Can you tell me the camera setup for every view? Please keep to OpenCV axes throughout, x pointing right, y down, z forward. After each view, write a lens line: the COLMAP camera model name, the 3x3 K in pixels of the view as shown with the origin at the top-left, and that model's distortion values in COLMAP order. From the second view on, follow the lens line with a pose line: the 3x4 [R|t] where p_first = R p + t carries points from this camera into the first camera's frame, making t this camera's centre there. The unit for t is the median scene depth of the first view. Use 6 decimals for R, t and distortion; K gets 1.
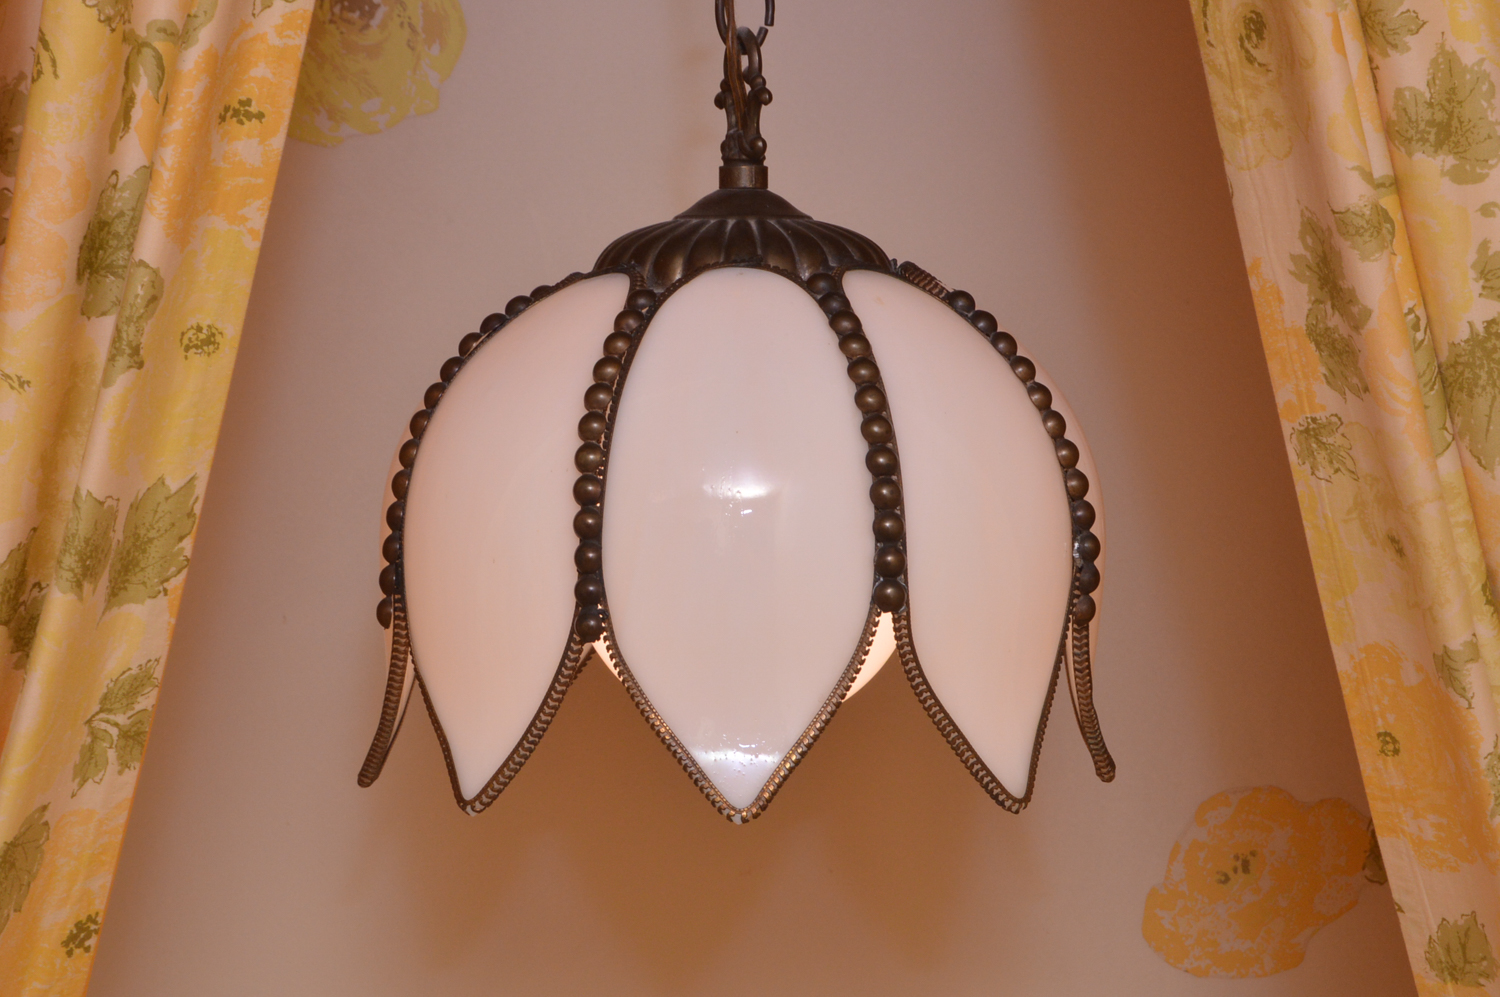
lens RADIAL K [[4108.4, 0, 759.3], [0, 4108.4, 530.8], [0, 0, 1]] dist [-0.013898, -0.425383]
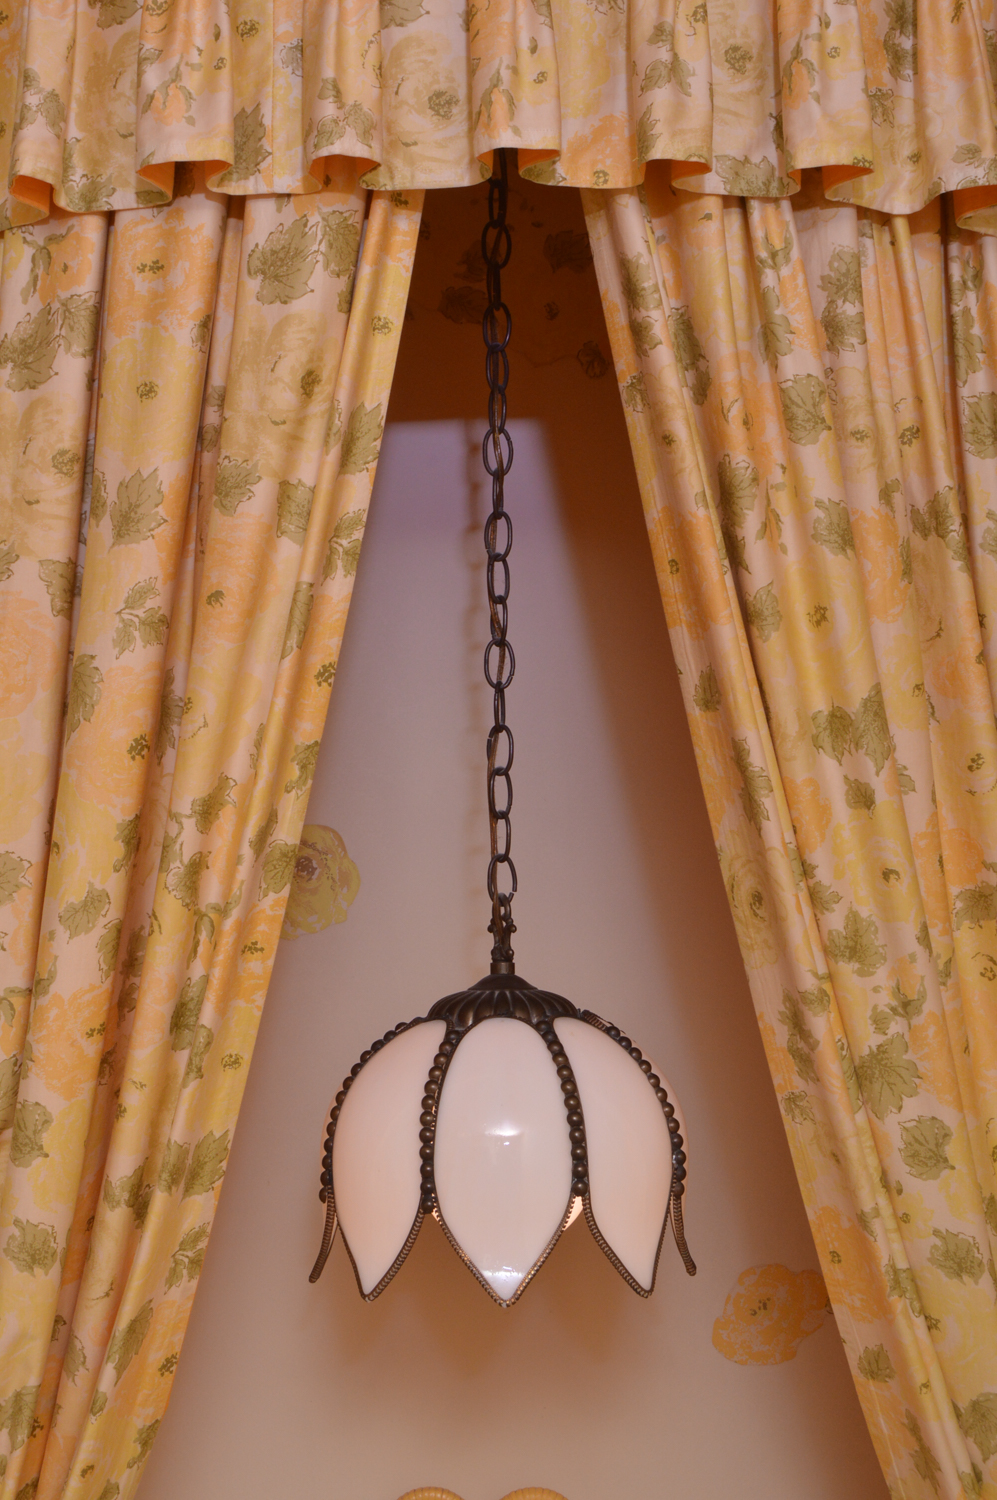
lens RADIAL K [[2173.0, 0, 498.5], [0, 2173.0, 750.0], [0, 0, 1]] dist [-0.049897, -0.040970]
pose [[0.999929, -0.011888, -0.000718, -0.004103], [0.011664, 0.989702, -0.142670, -0.043615], [0.002407, 0.142652, 0.989770, -0.059831]]
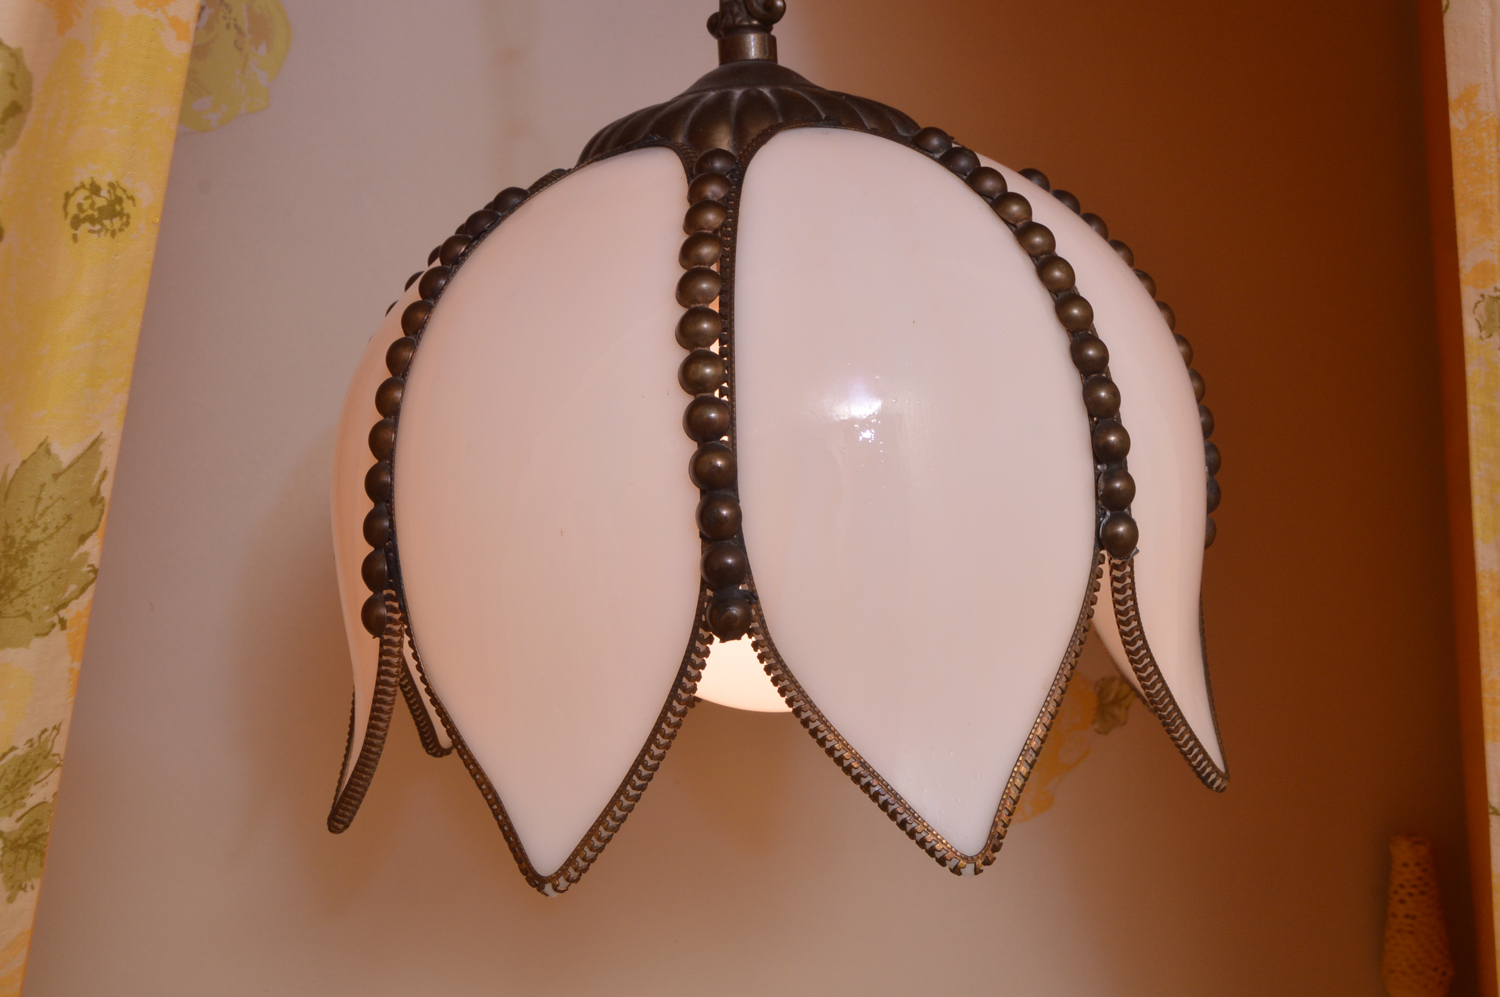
lens RADIAL K [[1639.4, 0, 750.0], [0, 1639.4, 498.5], [0, 0, 1]] dist [-0.074206, 0.043314]
pose [[0.953308, -0.077261, 0.291948, -0.115039], [0.076177, 0.996980, 0.015095, -0.000216], [-0.292233, 0.007849, 0.956315, 0.729710]]
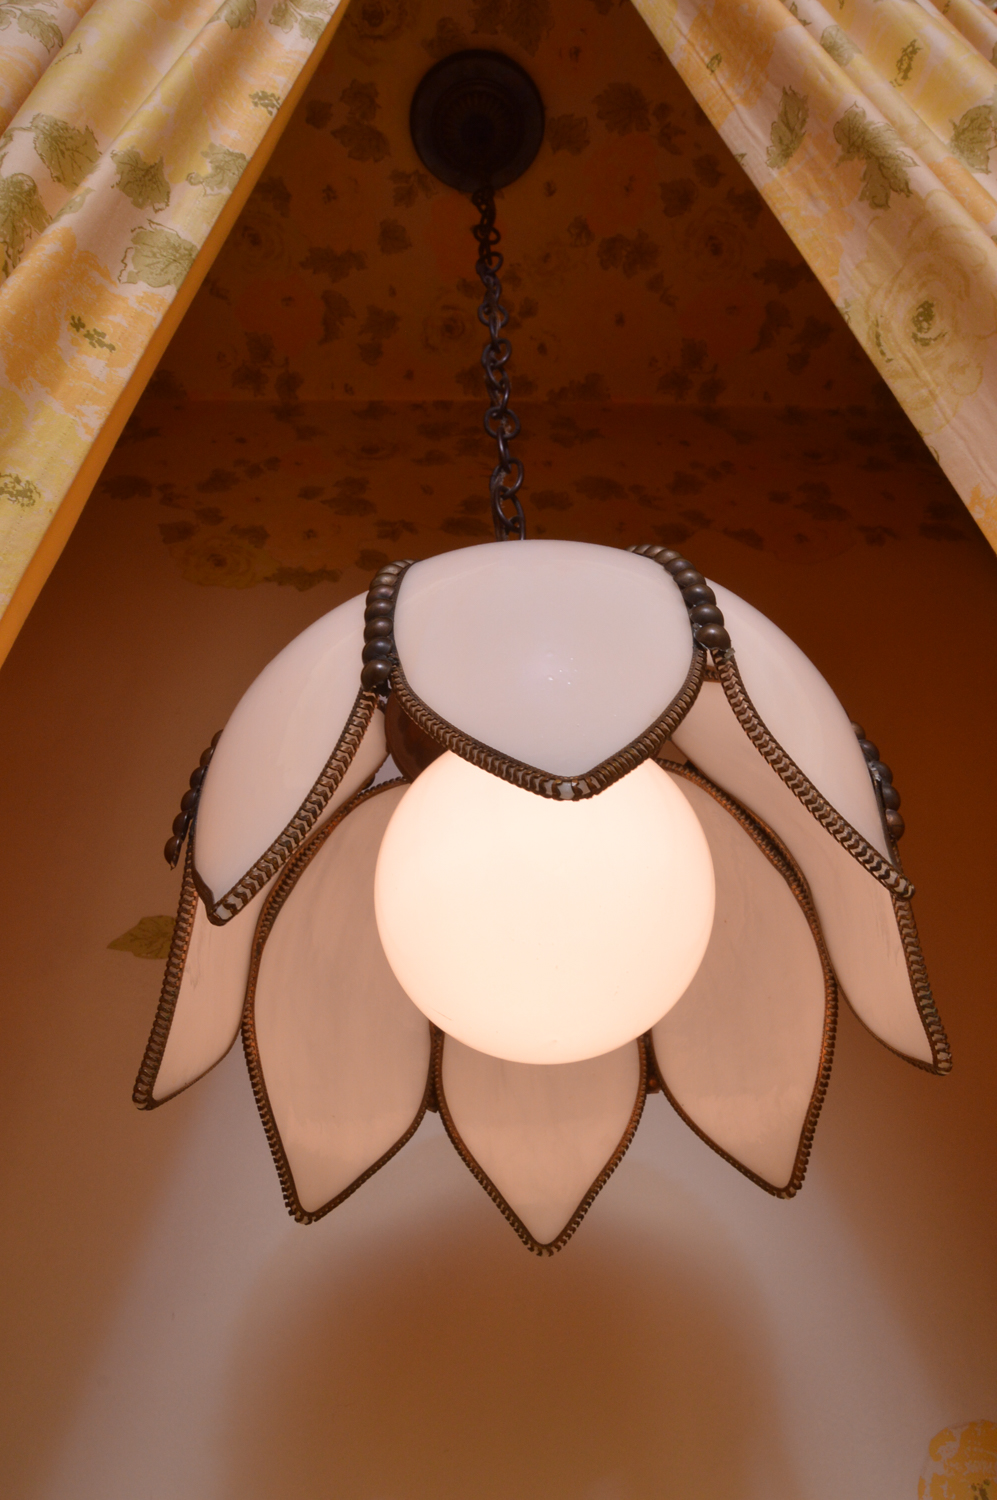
lens RADIAL K [[1145.4, 0, 498.6], [0, 1145.4, 774.5], [0, 0, 1]] dist [-0.068032, 0.005318]
pose [[0.999193, -0.034558, 0.020493, -0.021071], [0.038574, 0.682485, -0.729881, 0.213366], [0.011237, 0.730082, 0.683267, 0.840604]]
